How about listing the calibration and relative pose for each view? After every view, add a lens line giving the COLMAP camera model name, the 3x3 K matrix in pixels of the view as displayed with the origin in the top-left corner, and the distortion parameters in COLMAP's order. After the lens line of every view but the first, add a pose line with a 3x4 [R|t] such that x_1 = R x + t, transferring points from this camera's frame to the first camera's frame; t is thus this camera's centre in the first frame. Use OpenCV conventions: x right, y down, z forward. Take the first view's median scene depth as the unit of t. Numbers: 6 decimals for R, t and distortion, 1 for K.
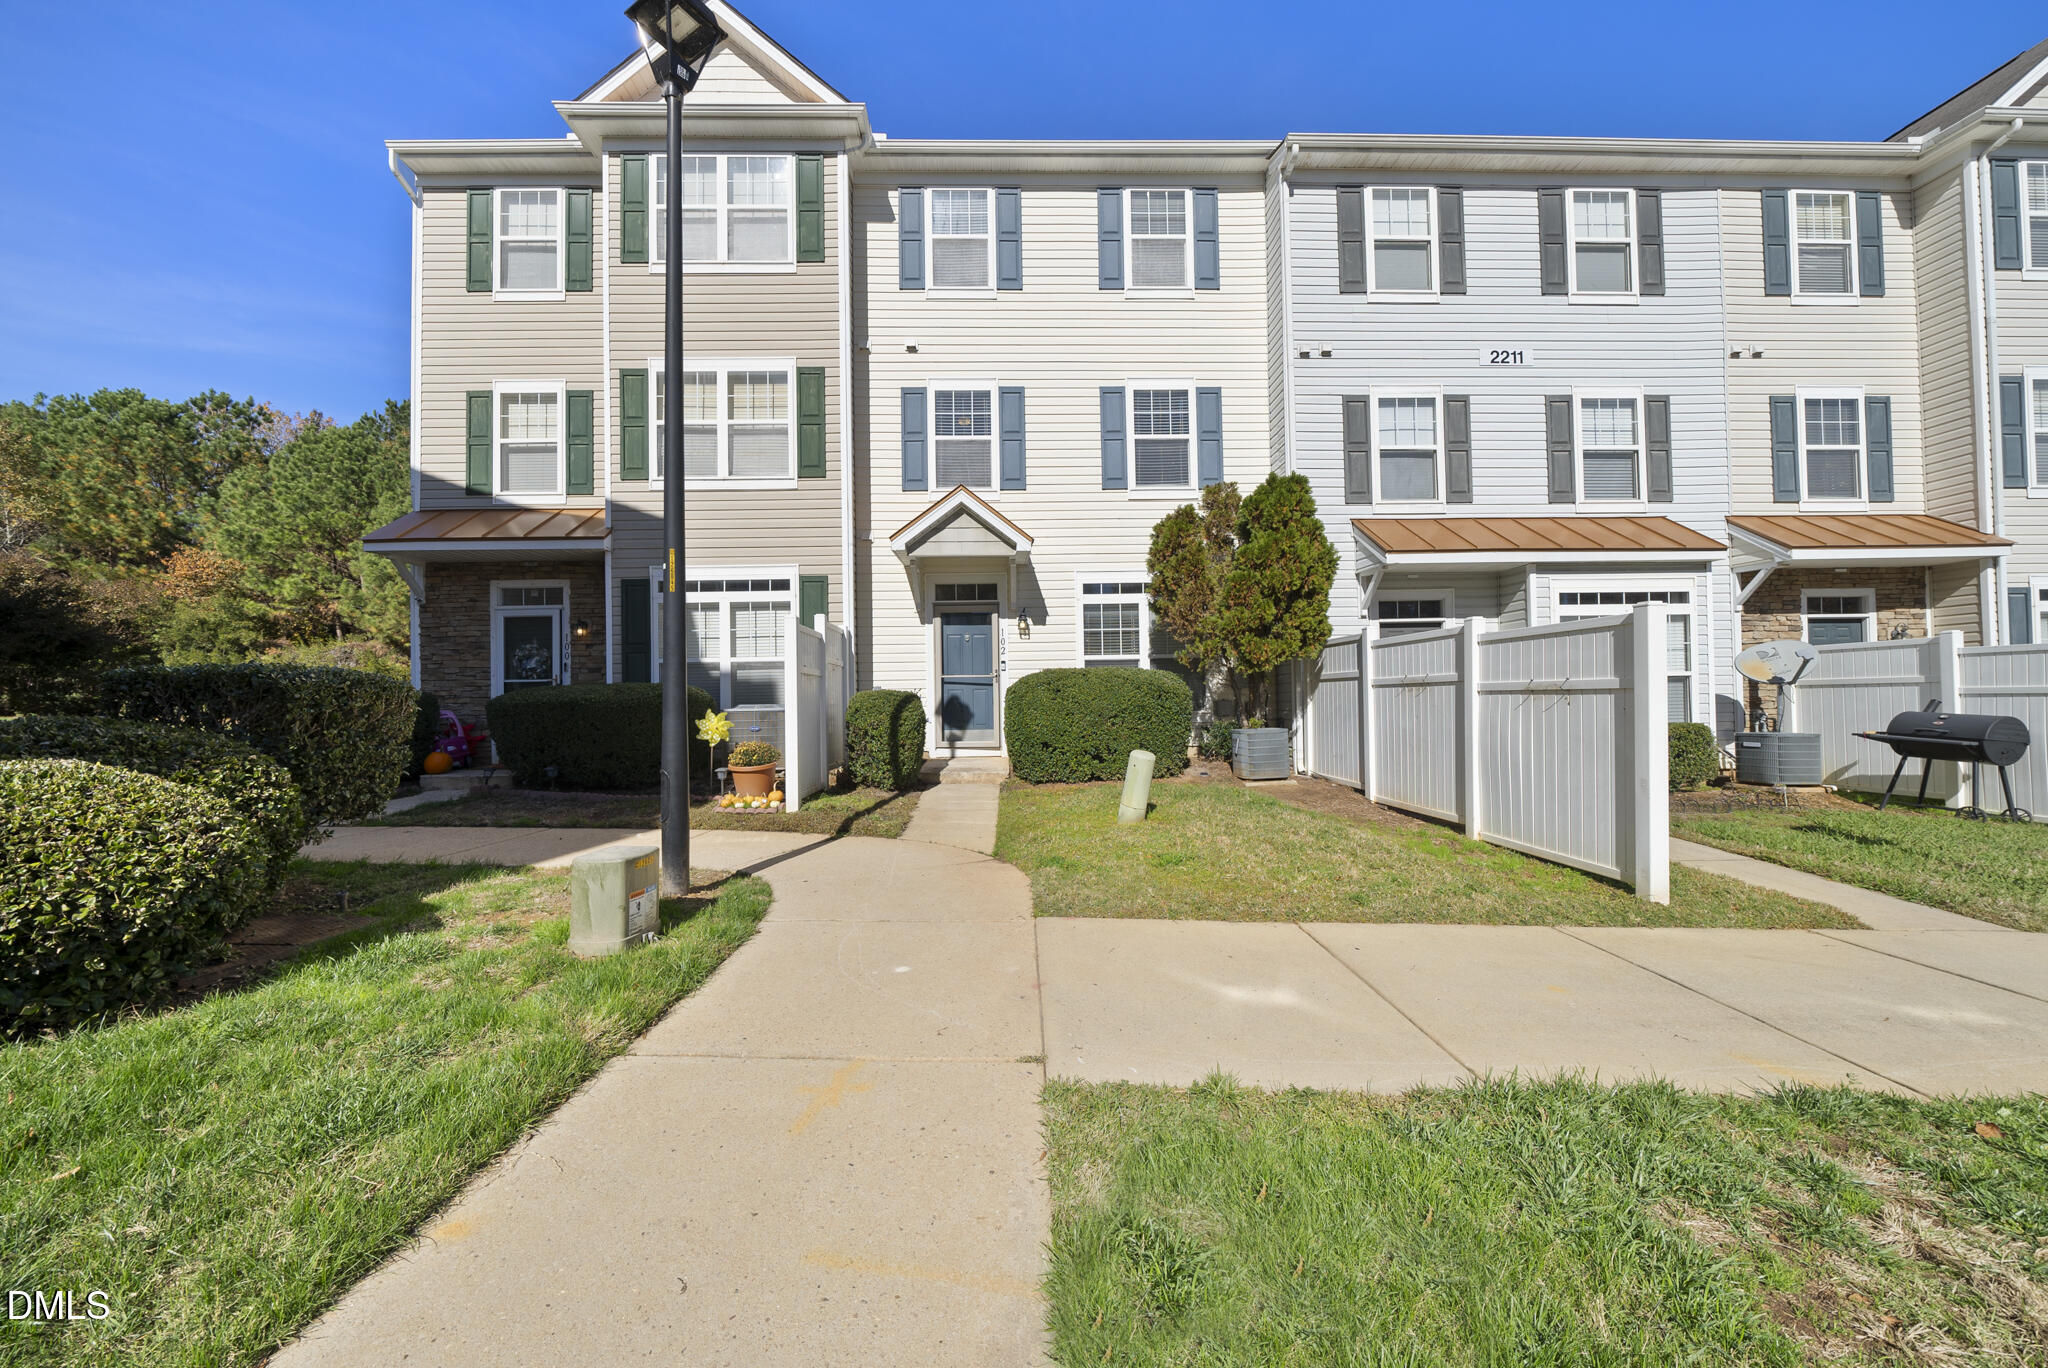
lens RADIAL K [[728.4, 0, 1032.8], [0, 728.4, 690.2], [0, 0, 1]] dist [-0.006479, 0.000194]
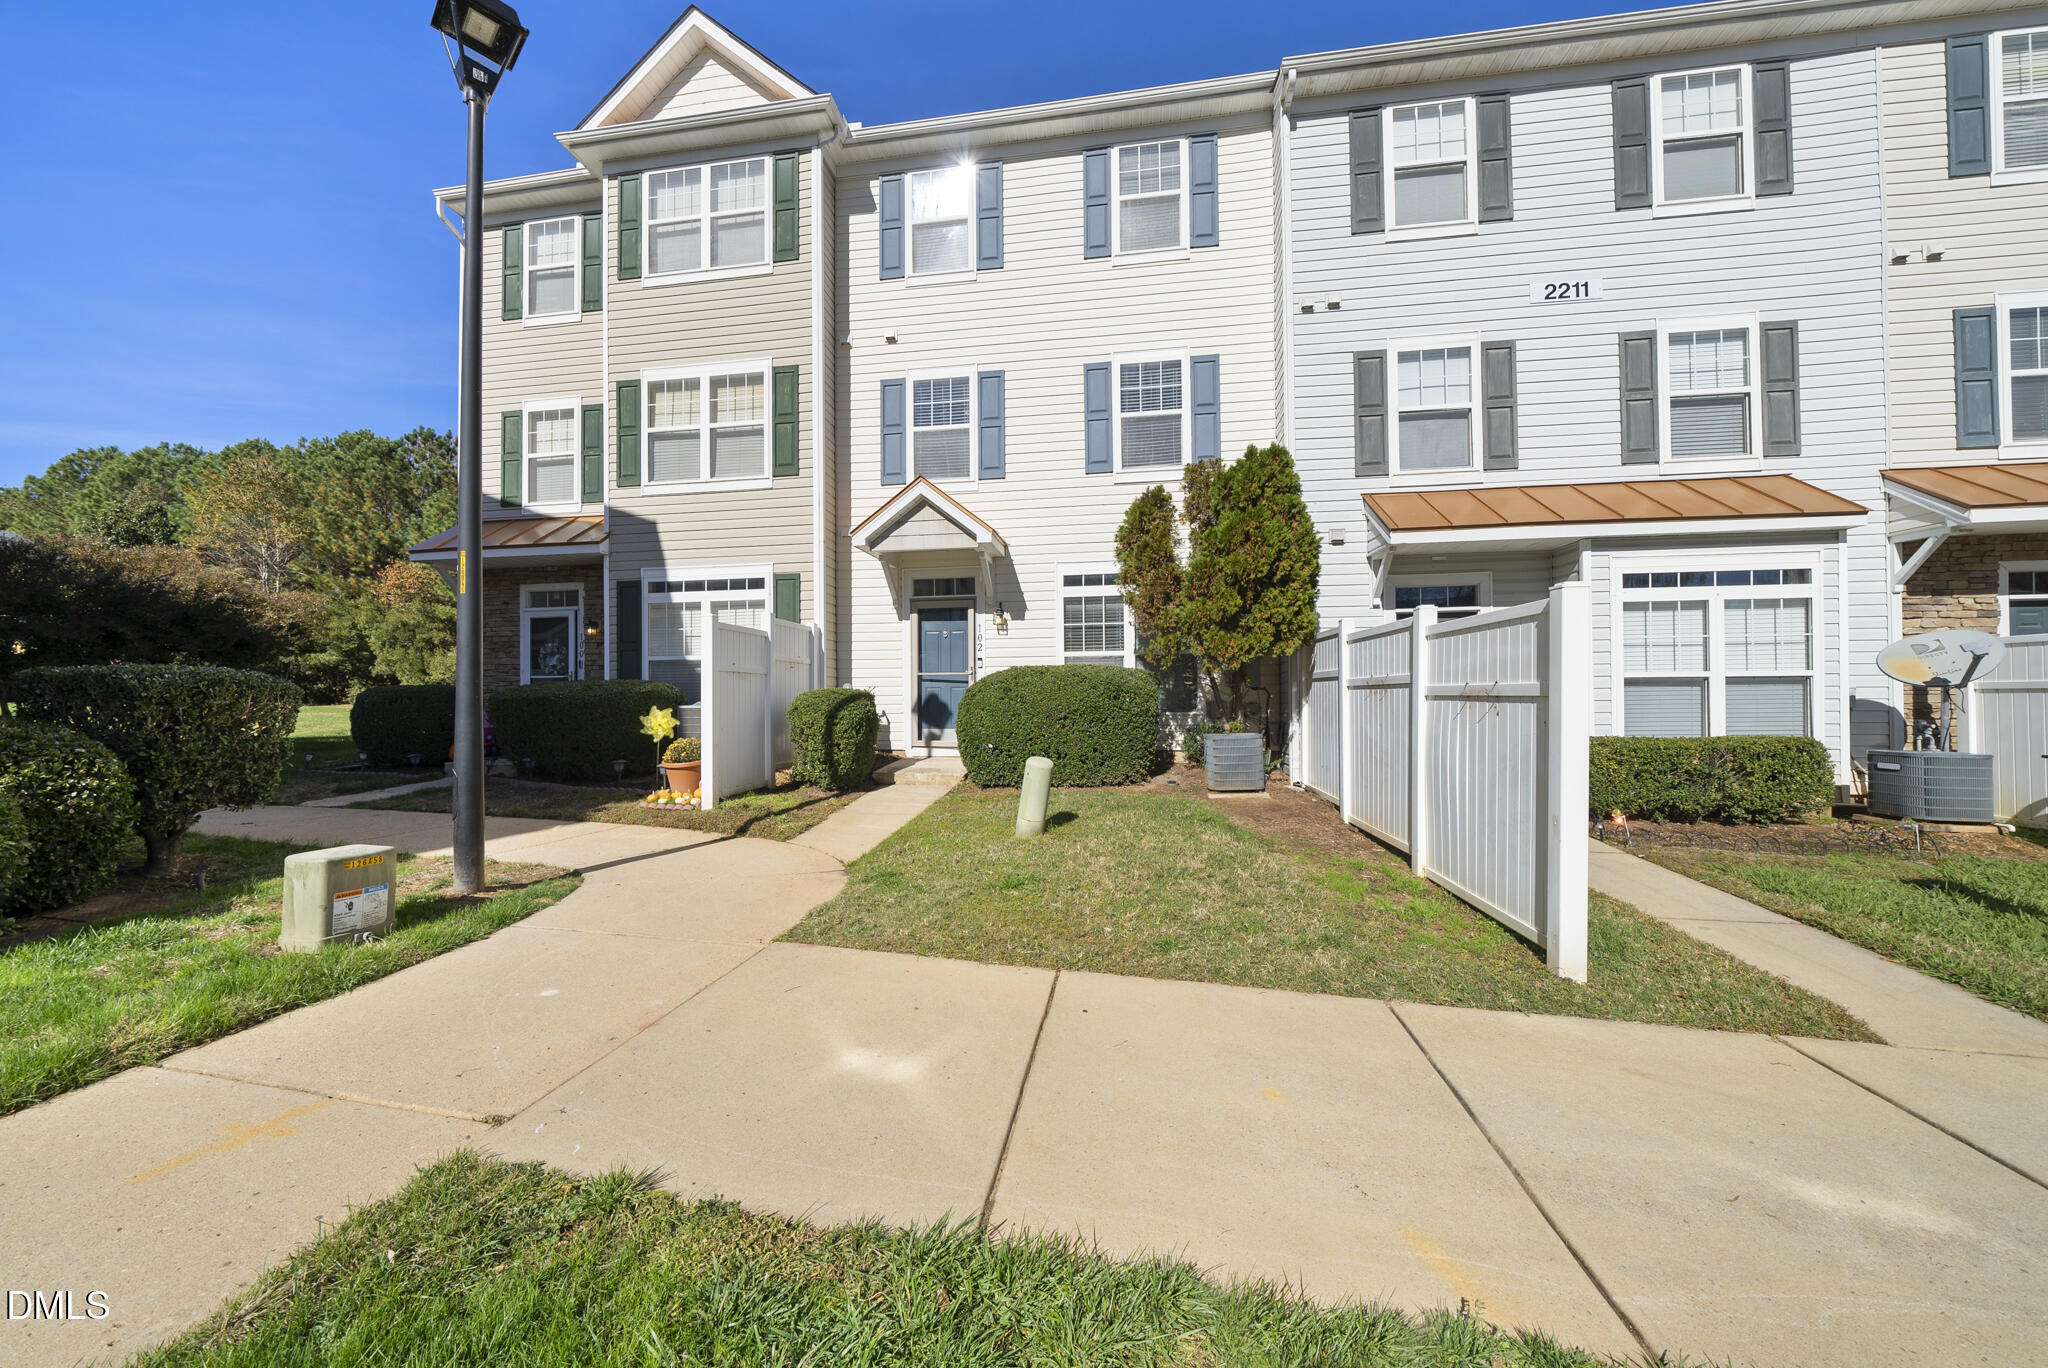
lens RADIAL K [[728.4, 0, 1032.8], [0, 728.4, 690.2], [0, 0, 1]] dist [-0.006479, 0.000194]
pose [[0.982558, 0.006929, -0.185825, 0.211819], [-0.005384, 0.999947, 0.008818, -0.006418], [0.185876, -0.007663, 0.982543, 0.069704]]
